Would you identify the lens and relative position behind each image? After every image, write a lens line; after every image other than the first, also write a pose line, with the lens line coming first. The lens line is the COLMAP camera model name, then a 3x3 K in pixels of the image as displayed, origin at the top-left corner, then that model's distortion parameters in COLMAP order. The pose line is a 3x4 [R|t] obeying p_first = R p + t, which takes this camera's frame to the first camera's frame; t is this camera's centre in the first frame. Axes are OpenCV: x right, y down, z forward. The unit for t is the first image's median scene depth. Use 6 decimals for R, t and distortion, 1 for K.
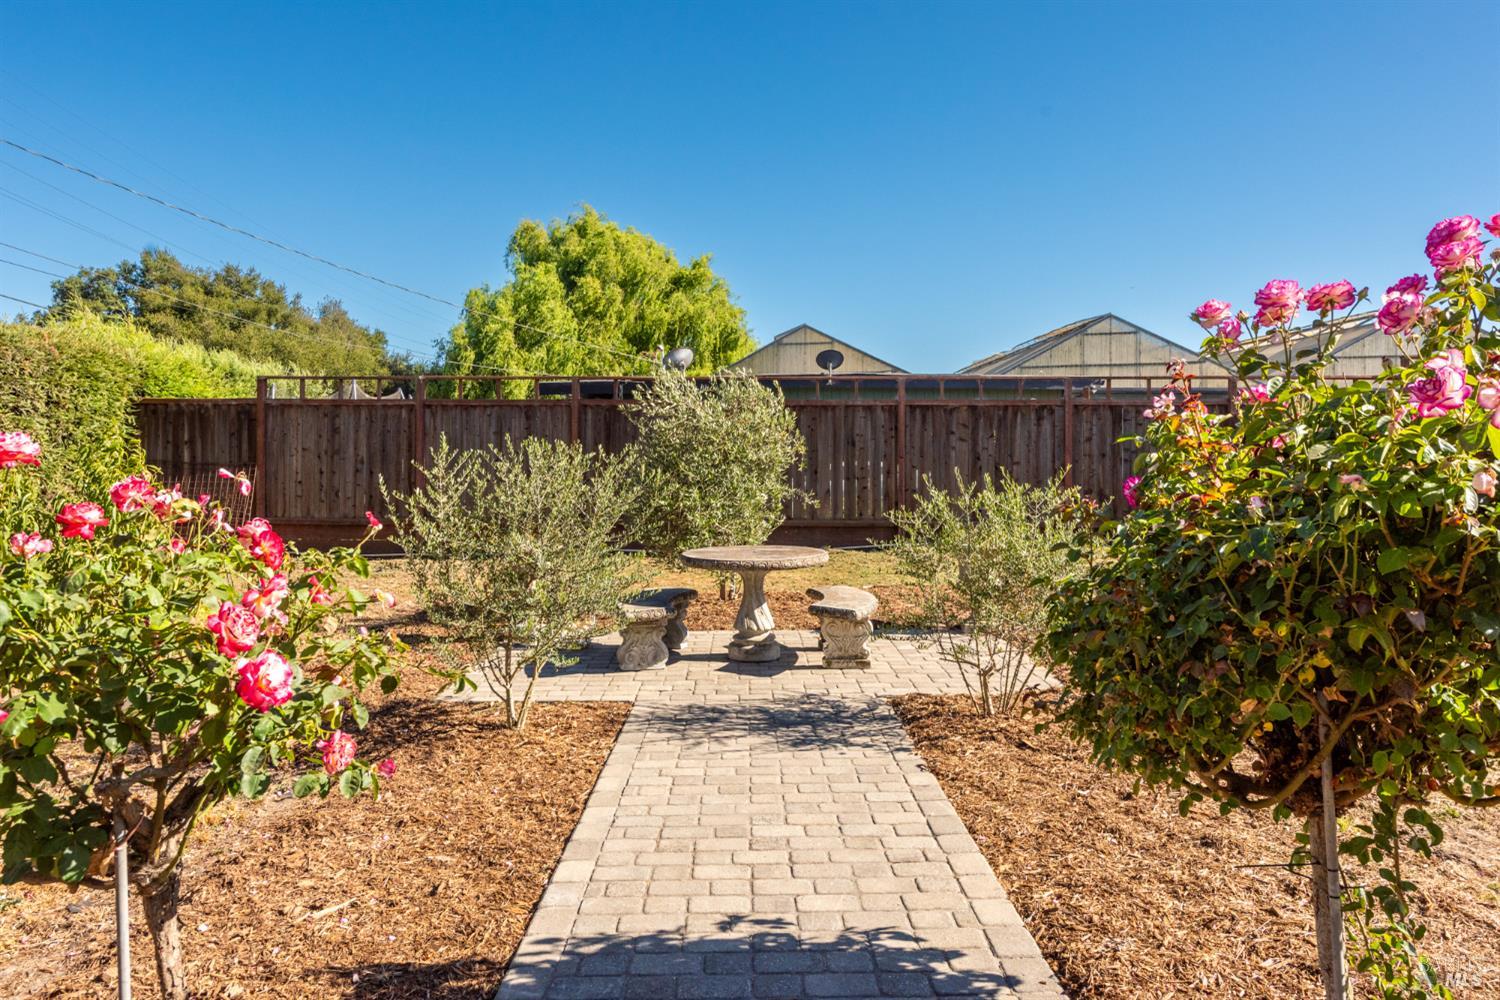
lens RADIAL K [[1030.3, 0, 750.2], [0, 1030.3, 493.8], [0, 0, 1]] dist [0.028297, -0.002776]
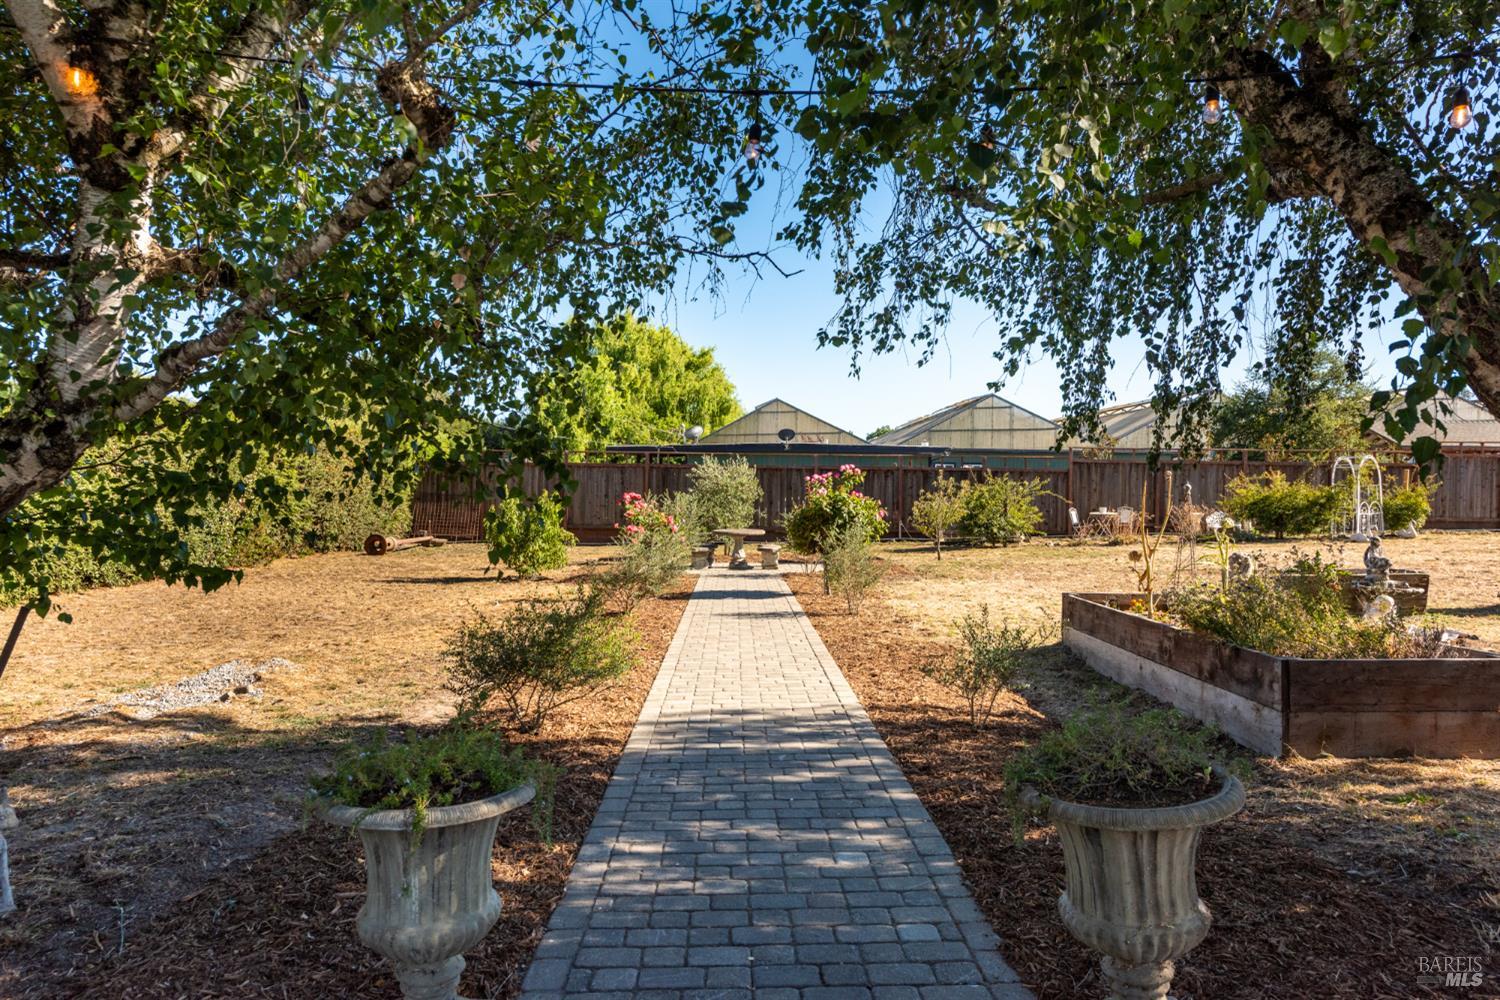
lens RADIAL K [[1030.3, 0, 751.5], [0, 1030.3, 500.0], [0, 0, 1]] dist [0.028297, -0.002776]
pose [[0.999625, 0.022616, 0.015461, -0.002009], [-0.022320, 0.999569, -0.019050, 0.005631], [-0.015886, 0.018698, 0.999699, -0.463340]]
